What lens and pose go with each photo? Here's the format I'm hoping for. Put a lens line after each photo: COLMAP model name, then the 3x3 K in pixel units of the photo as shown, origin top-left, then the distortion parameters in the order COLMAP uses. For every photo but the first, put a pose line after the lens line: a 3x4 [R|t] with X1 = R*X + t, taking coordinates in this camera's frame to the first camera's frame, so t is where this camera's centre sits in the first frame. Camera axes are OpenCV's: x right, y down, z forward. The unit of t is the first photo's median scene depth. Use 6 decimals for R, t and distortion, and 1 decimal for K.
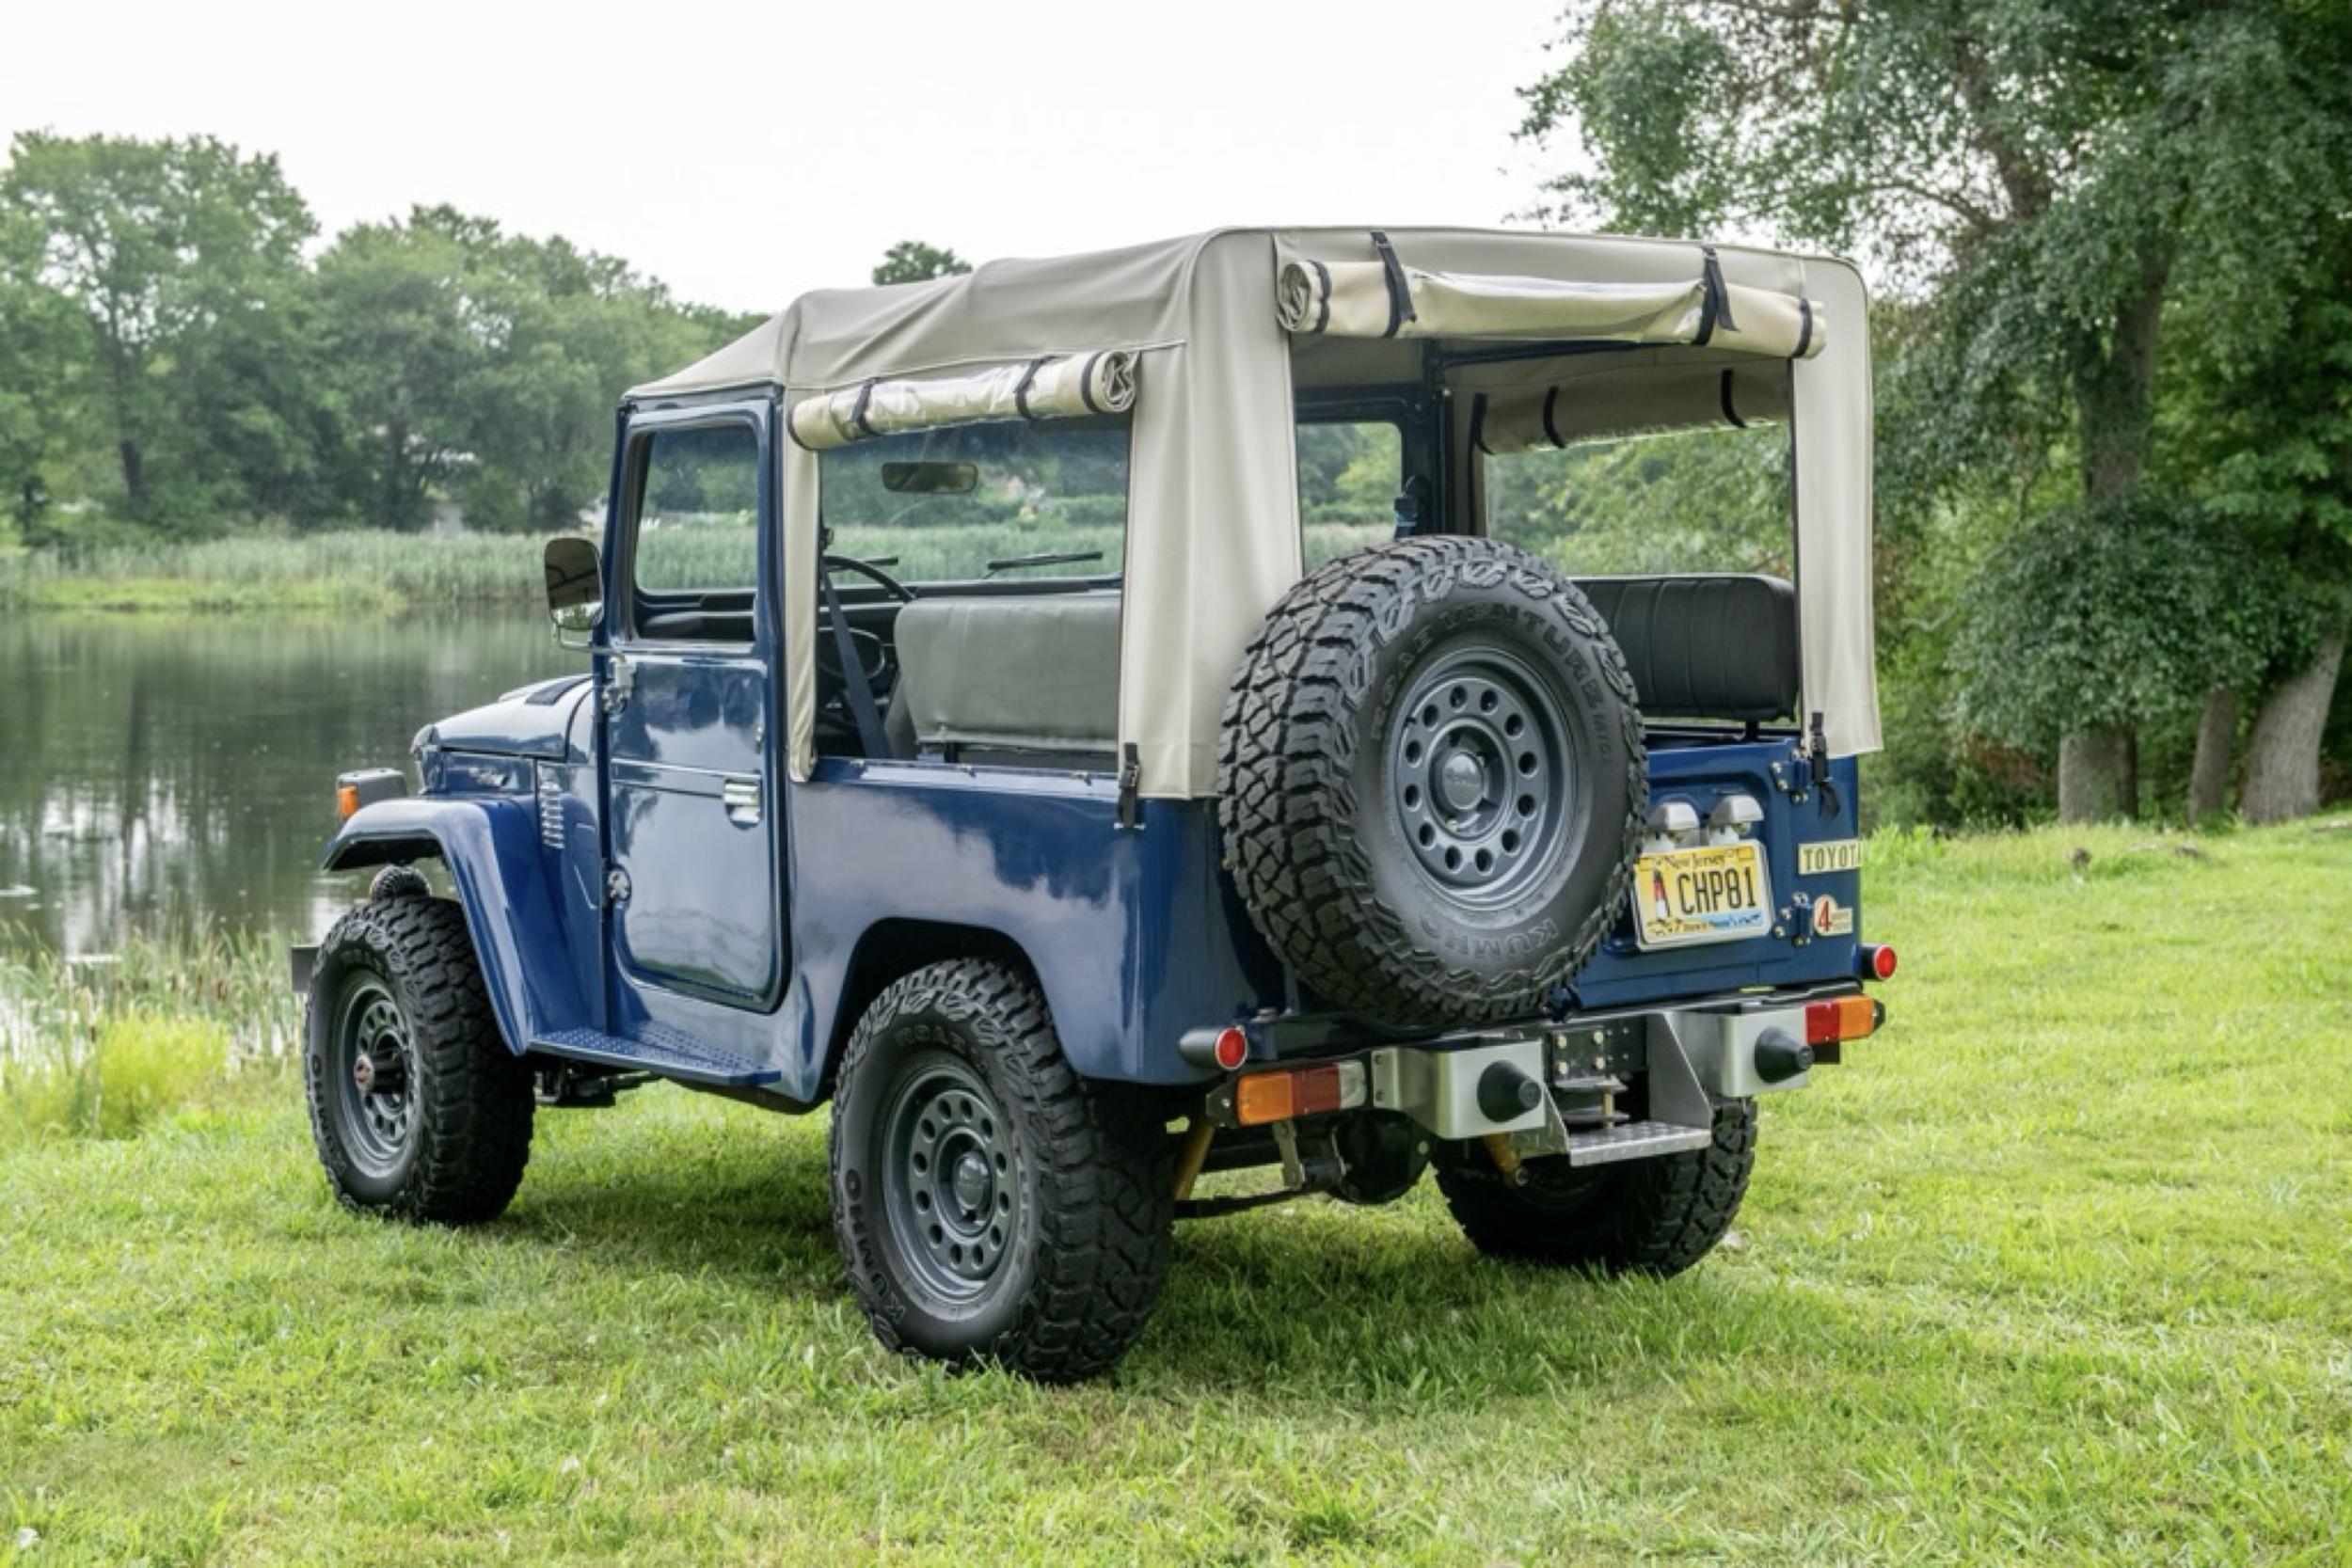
lens RADIAL K [[3438.4, 0, 1167.6], [0, 3438.4, 787.4], [0, 0, 1]] dist [0.031740, 0.000000]
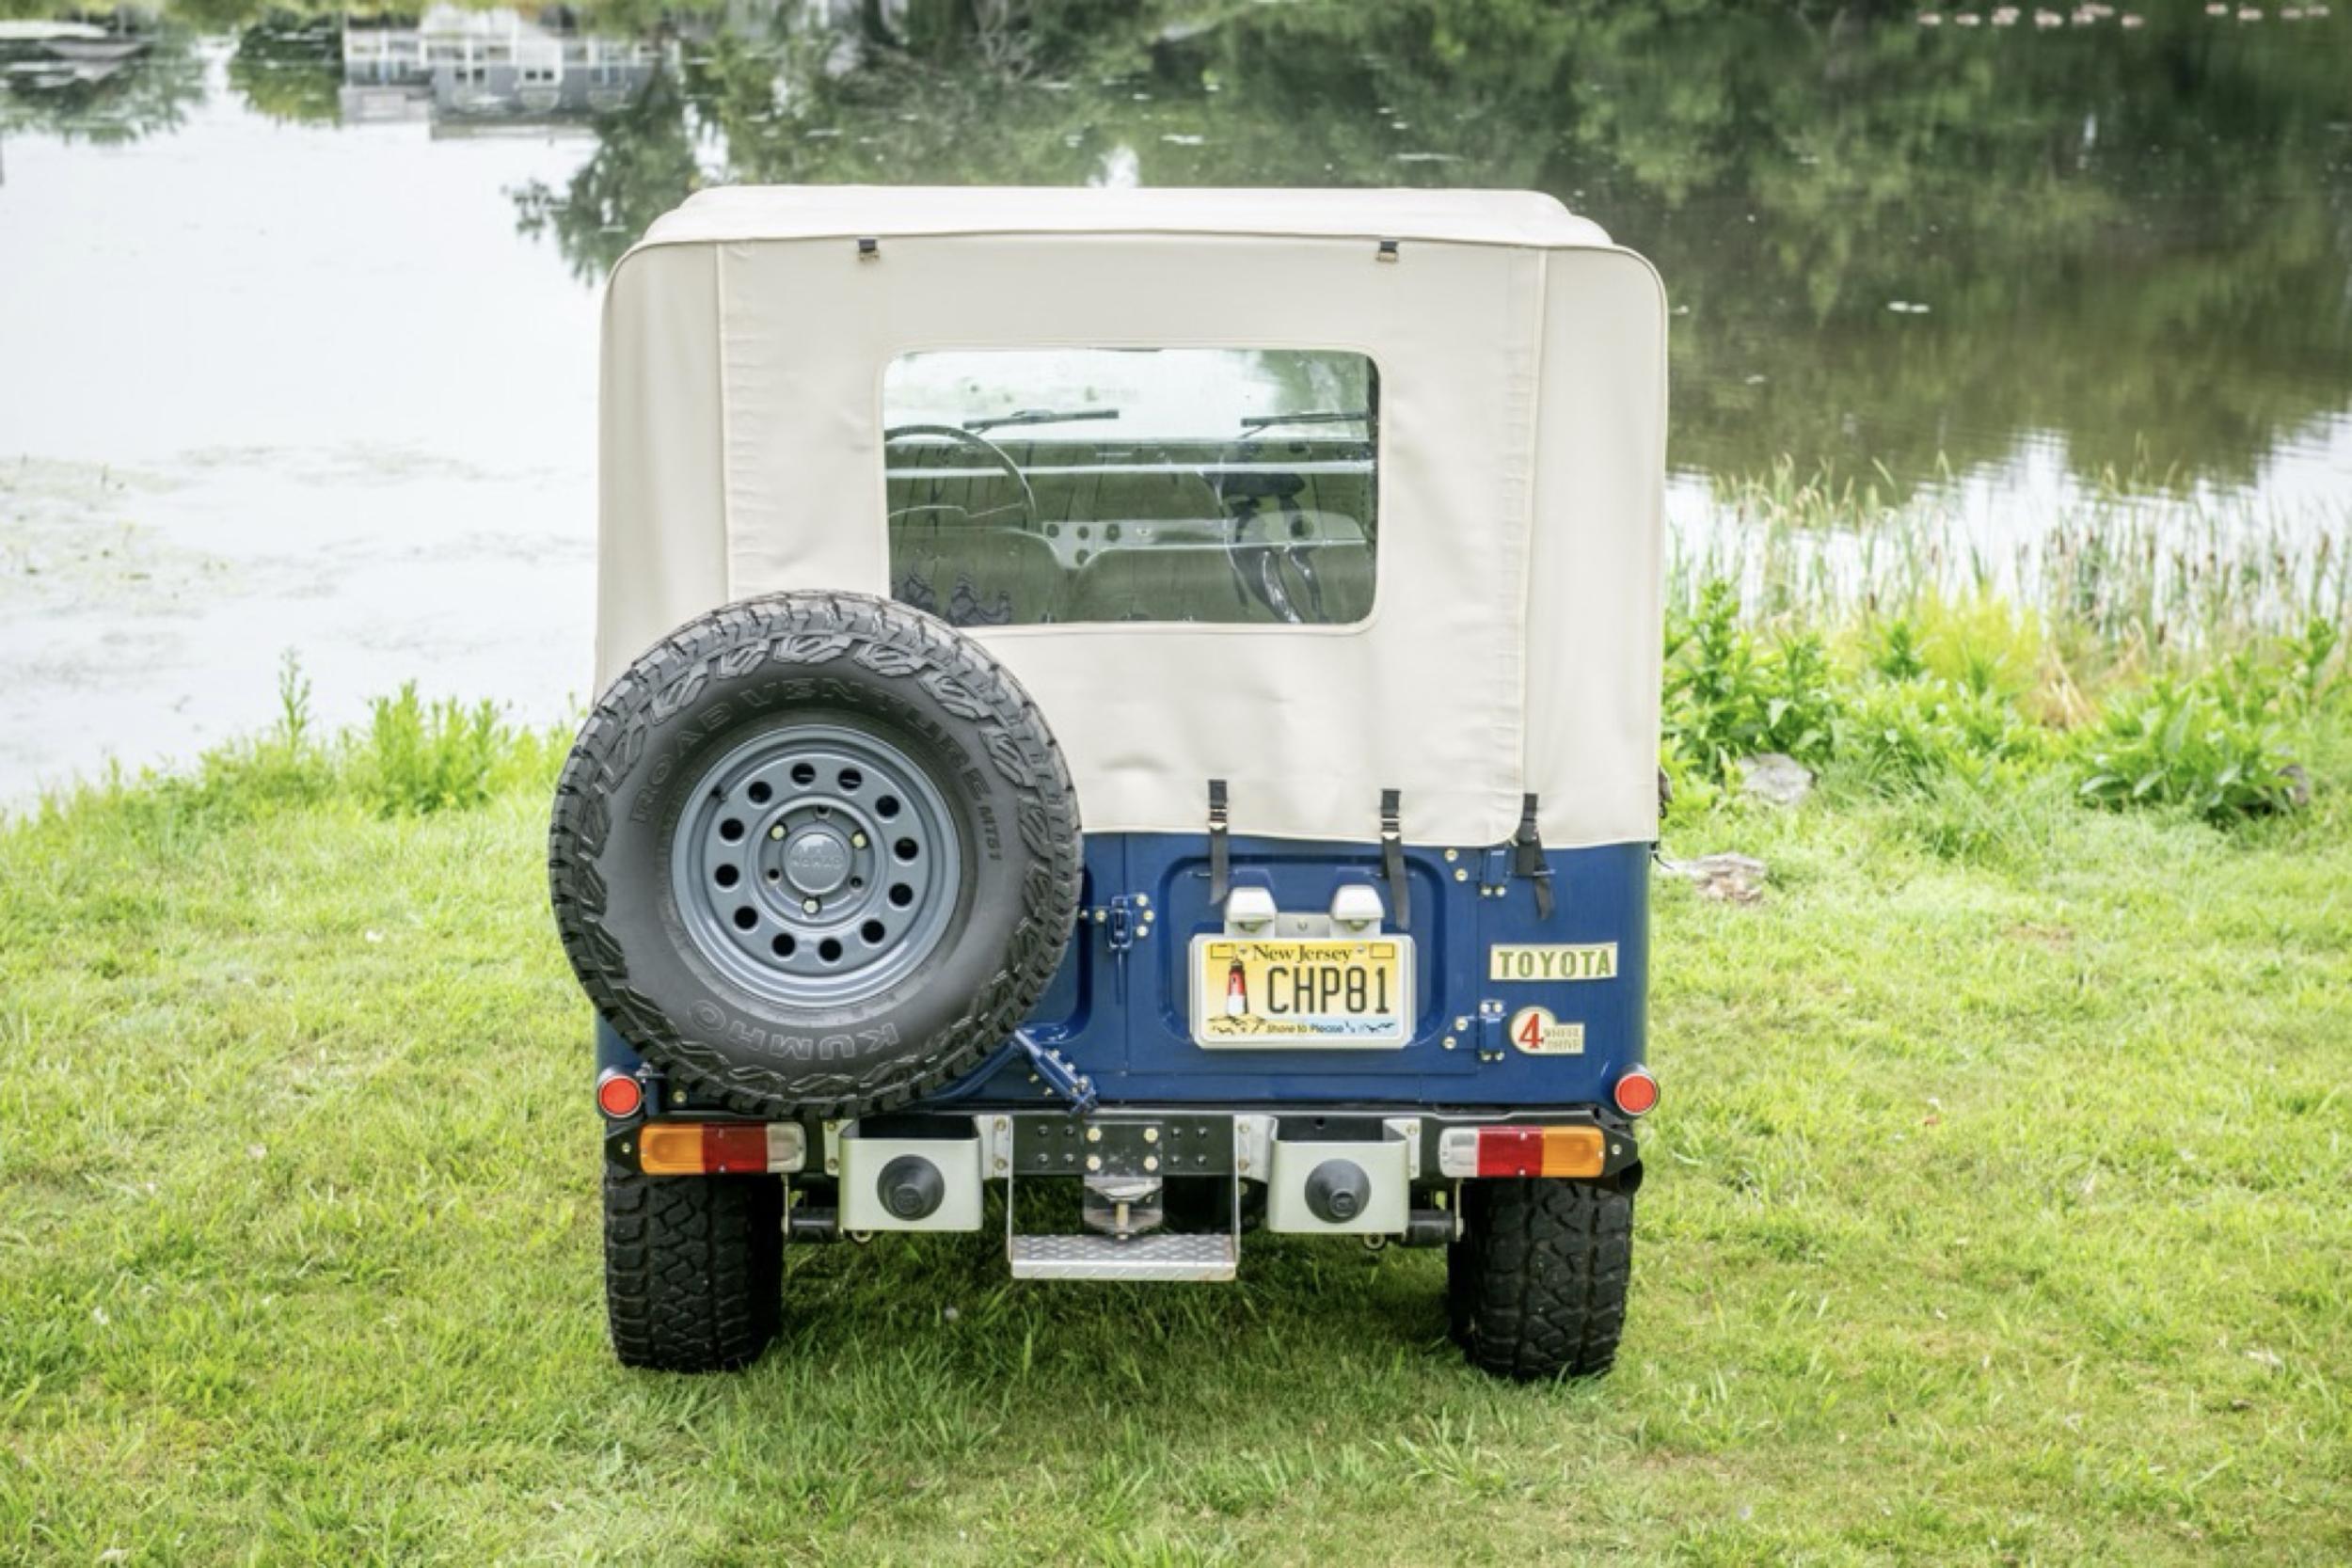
lens RADIAL K [[4112.7, 0, 1182.9], [0, 4112.7, 772.3], [0, 0, 1]] dist [0.071853, 0.000000]
pose [[0.810831, 0.147365, -0.566424, 0.715045], [-0.062959, 0.984129, 0.165913, -0.195272], [0.581884, -0.098866, 0.807240, 0.151332]]
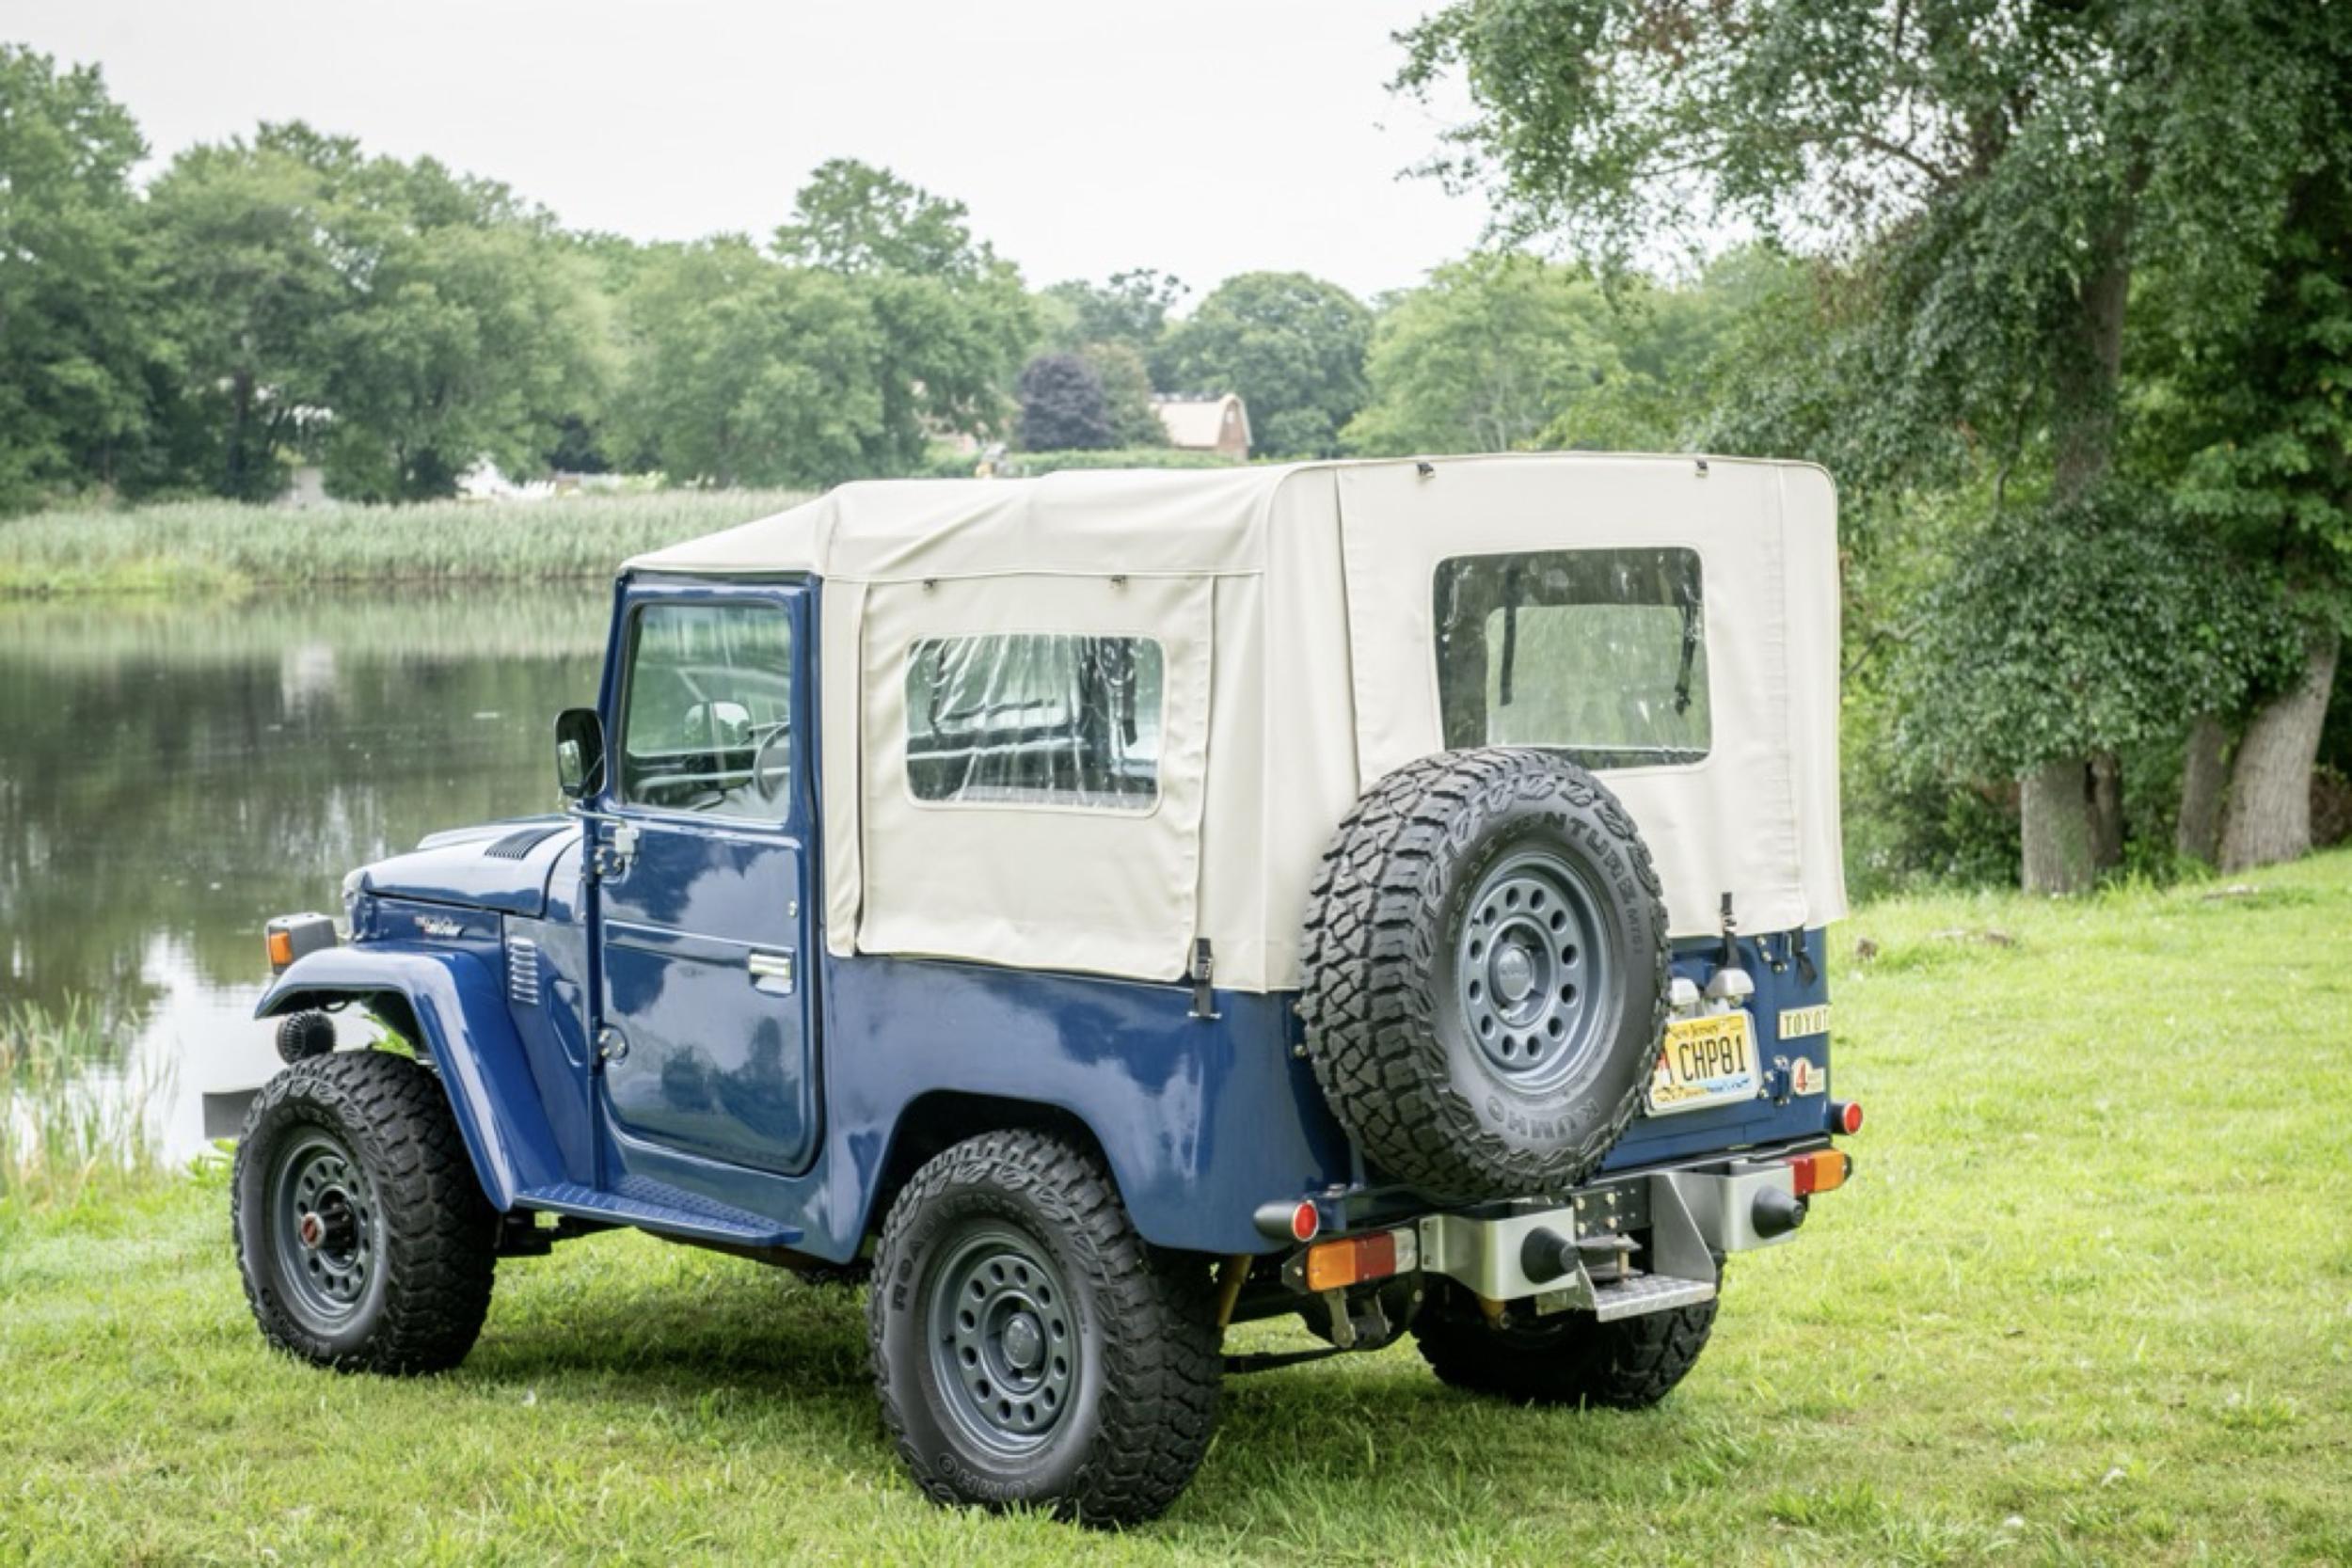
lens RADIAL K [[4002.2, 0, 1186.2], [0, 4002.2, 788.4], [0, 0, 1]] dist [-0.027856, 0.000000]
pose [[0.994035, -0.001955, 0.109042, -0.141433], [0.002131, 0.999997, -0.001494, -0.053378], [-0.109039, 0.001717, 0.994036, -0.226729]]
